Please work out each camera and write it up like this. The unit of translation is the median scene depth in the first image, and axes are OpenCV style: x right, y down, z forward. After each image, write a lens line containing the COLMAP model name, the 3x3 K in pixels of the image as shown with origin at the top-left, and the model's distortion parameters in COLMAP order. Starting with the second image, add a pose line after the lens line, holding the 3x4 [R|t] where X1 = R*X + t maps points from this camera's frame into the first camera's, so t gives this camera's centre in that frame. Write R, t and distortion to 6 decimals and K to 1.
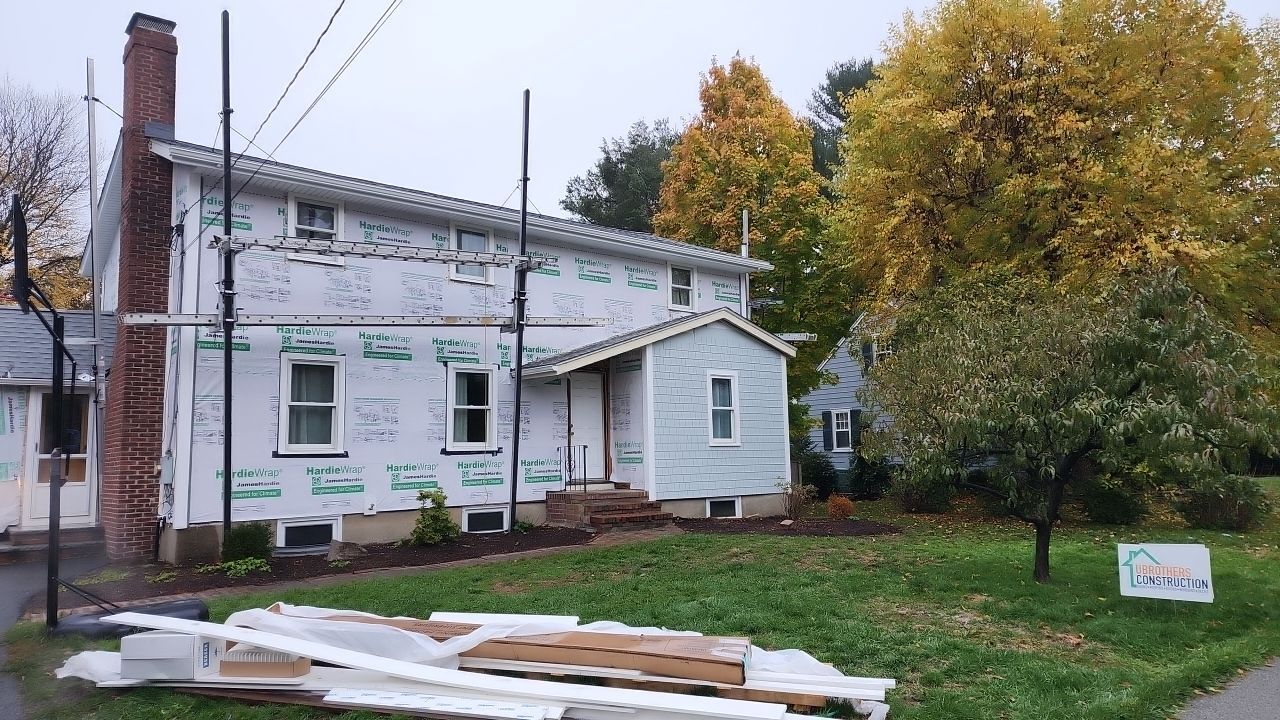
lens RADIAL K [[868.1, 0, 644.2], [0, 868.1, 362.5], [0, 0, 1]] dist [0.087715, -0.074956]
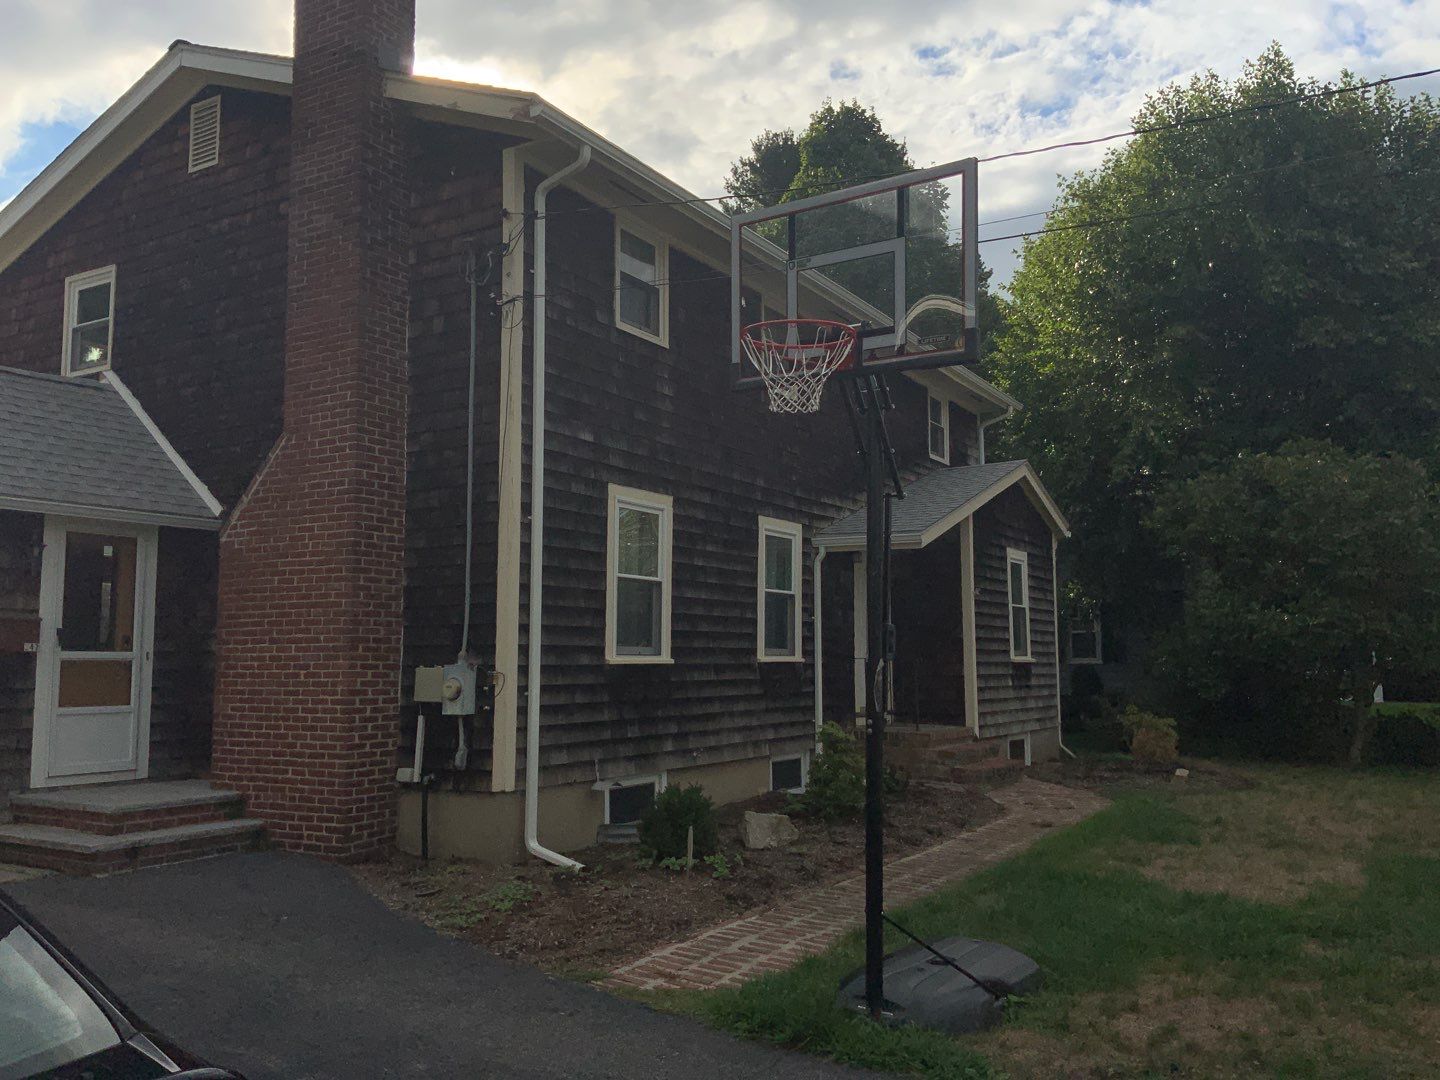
lens RADIAL K [[1198.1, 0, 725.5], [0, 1198.1, 542.8], [0, 0, 1]] dist [0.074447, -0.142580]
pose [[0.936404, 0.054584, 0.346653, -0.483828], [-0.058133, 0.998309, -0.000161, 0.016596], [-0.346076, -0.020001, 0.937993, 0.188917]]
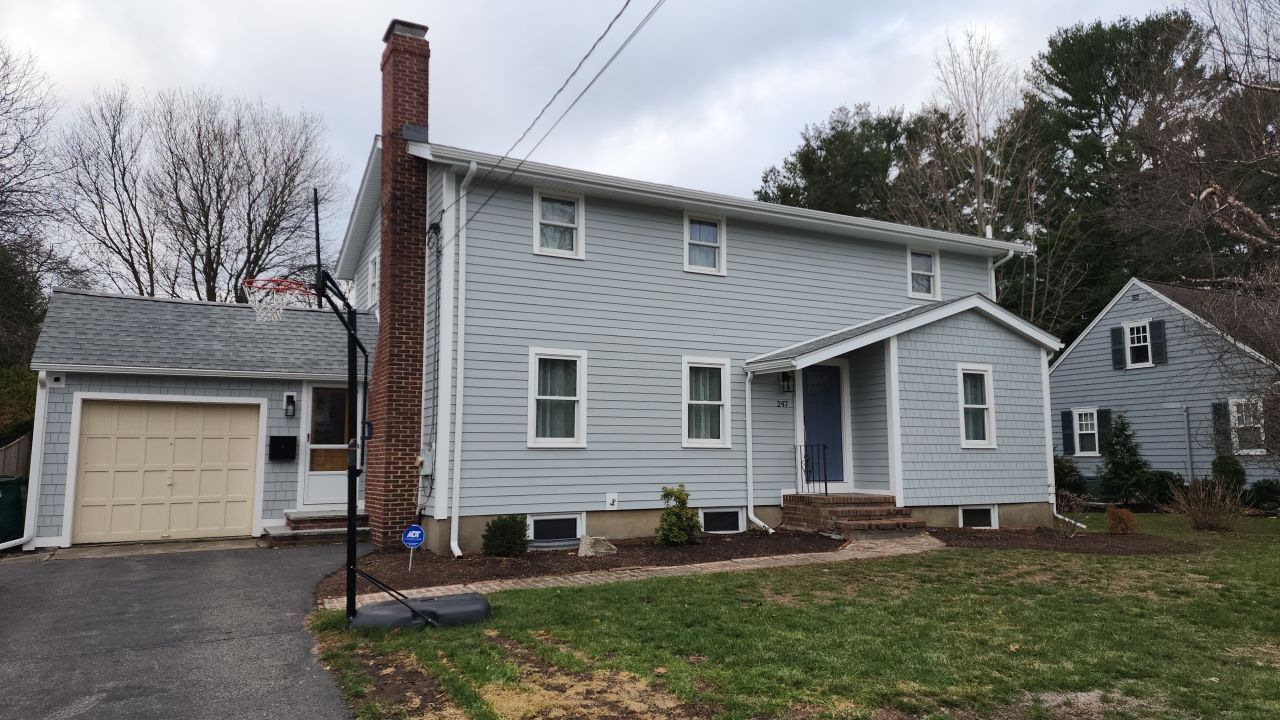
lens RADIAL K [[868.1, 0, 642.9], [0, 868.1, 363.2], [0, 0, 1]] dist [0.087715, -0.074956]
pose [[0.979649, -0.003500, -0.200686, -0.067185], [0.004188, 0.999987, 0.003005, 0.004040], [0.200673, -0.003784, 0.979651, 0.041817]]
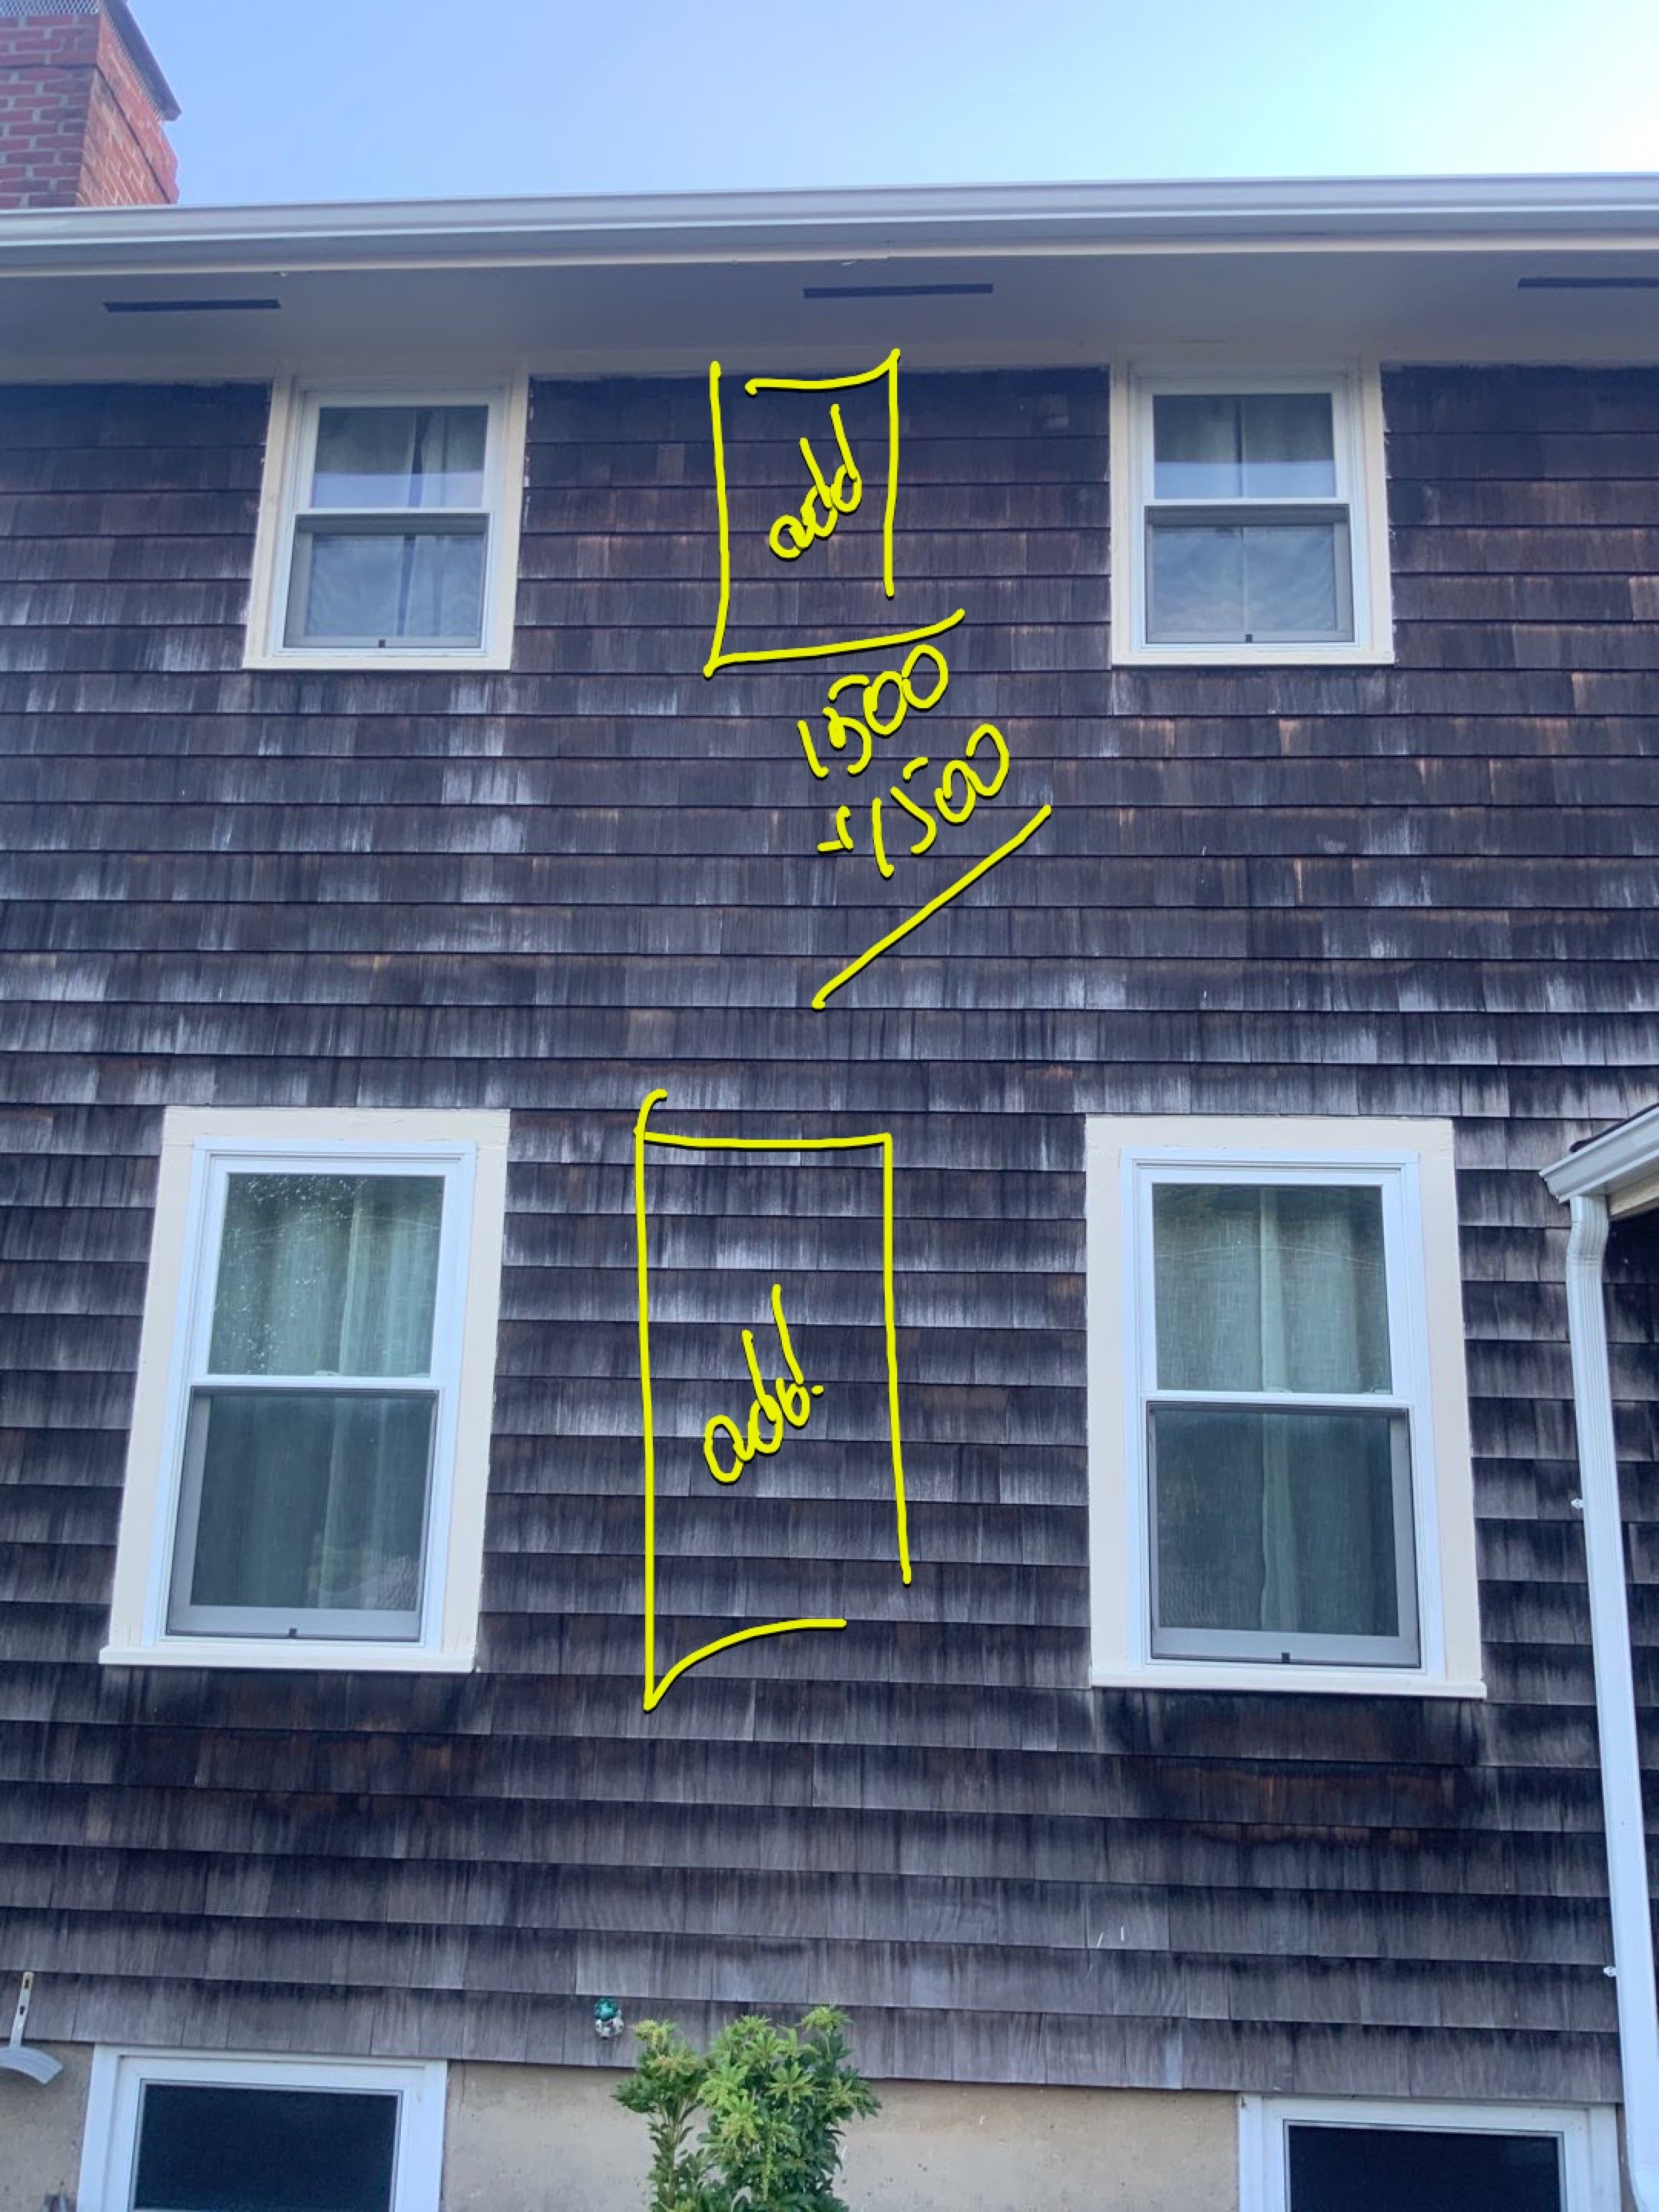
lens RADIAL K [[1840.5, 0, 843.1], [0, 1840.5, 1092.3], [0, 0, 1]] dist [0.074447, -0.142580]
pose [[0.736302, -0.113844, -0.667008, -0.023753], [0.037505, 0.991096, -0.127757, 0.032465], [0.675613, 0.069052, 0.734016, 0.631718]]
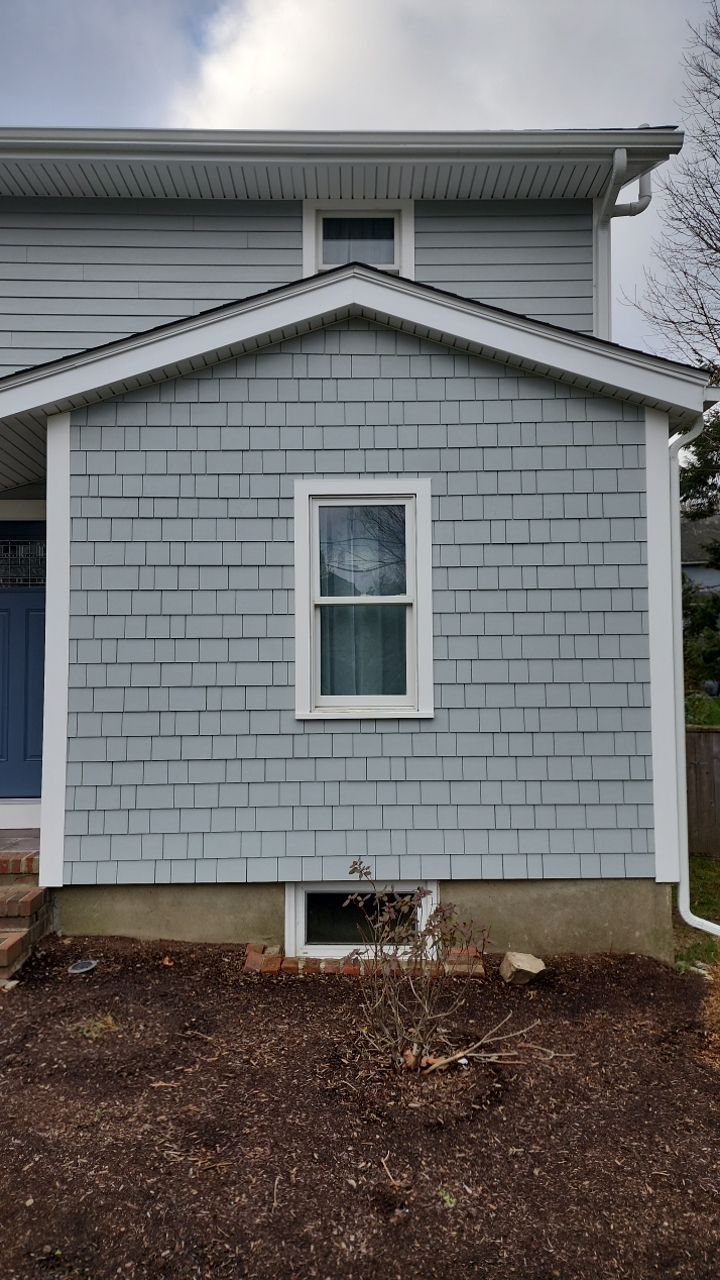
lens RADIAL K [[884.3, 0, 376.6], [0, 884.3, 660.3], [0, 0, 1]] dist [0.087112, -0.009502]
pose [[0.777580, -0.023044, -0.628362, 0.307984], [0.063690, 0.997075, 0.042248, 0.064231], [0.625551, -0.072871, 0.776773, 0.786666]]
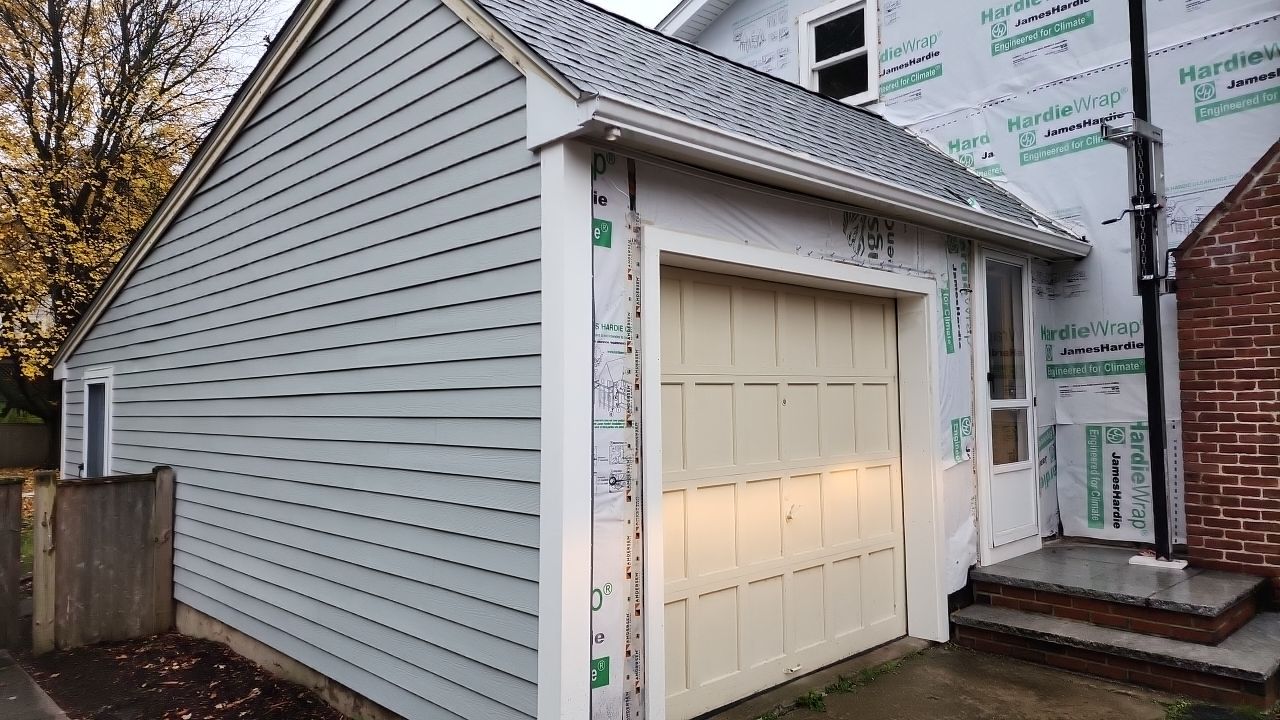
lens RADIAL K [[868.1, 0, 631.1], [0, 868.1, 370.2], [0, 0, 1]] dist [0.087715, -0.074956]
pose [[0.997004, 0.014317, 0.076017, -0.755357], [-0.020160, 0.996853, 0.076660, 0.051063], [-0.074680, -0.077963, 0.994155, 0.501120]]
